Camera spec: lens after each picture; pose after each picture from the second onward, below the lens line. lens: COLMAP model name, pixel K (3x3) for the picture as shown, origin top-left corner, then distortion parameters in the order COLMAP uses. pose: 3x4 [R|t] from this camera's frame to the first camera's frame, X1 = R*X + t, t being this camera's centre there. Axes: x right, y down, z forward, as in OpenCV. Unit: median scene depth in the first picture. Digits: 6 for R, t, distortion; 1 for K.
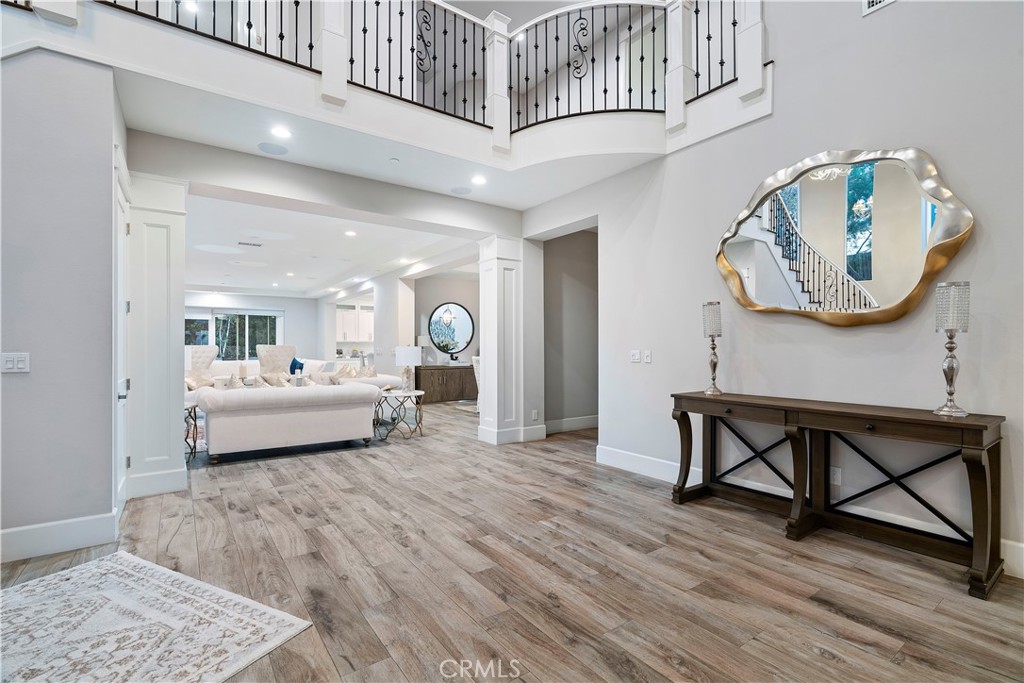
lens RADIAL K [[475.1, 0, 503.9], [0, 475.1, 344.0], [0, 0, 1]] dist [-0.002507, 0.002492]
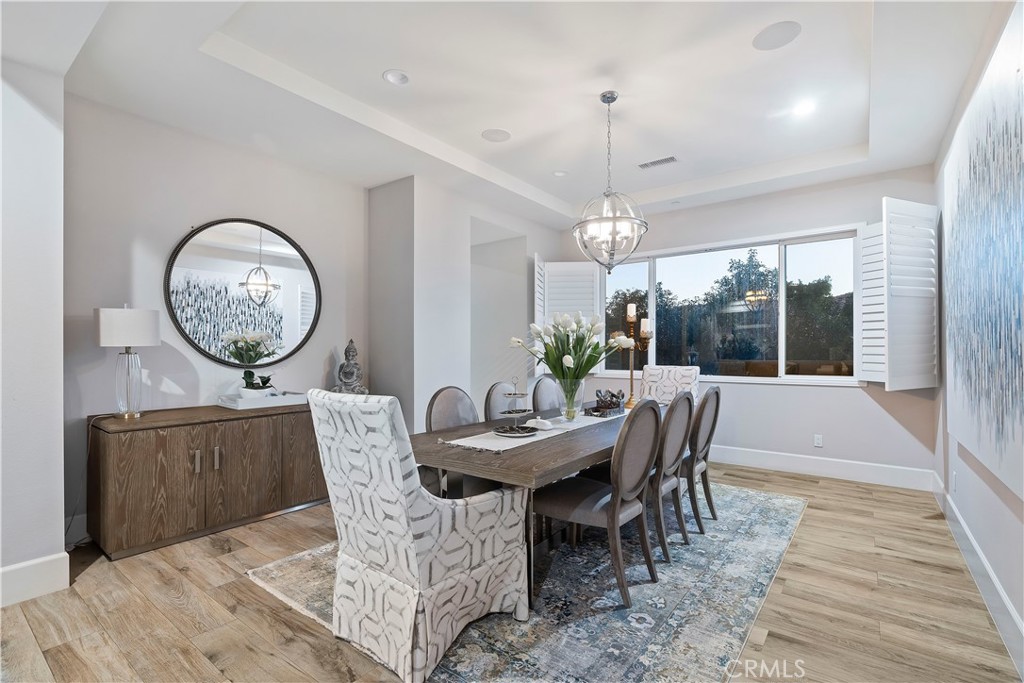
lens RADIAL K [[475.1, 0, 513.9], [0, 475.1, 347.8], [0, 0, 1]] dist [-0.002507, 0.002492]
pose [[0.949713, 0.002892, 0.313108, -0.037567], [-0.000772, 0.999976, -0.006893, 0.007778], [-0.313120, 0.006305, 0.949692, 0.632354]]
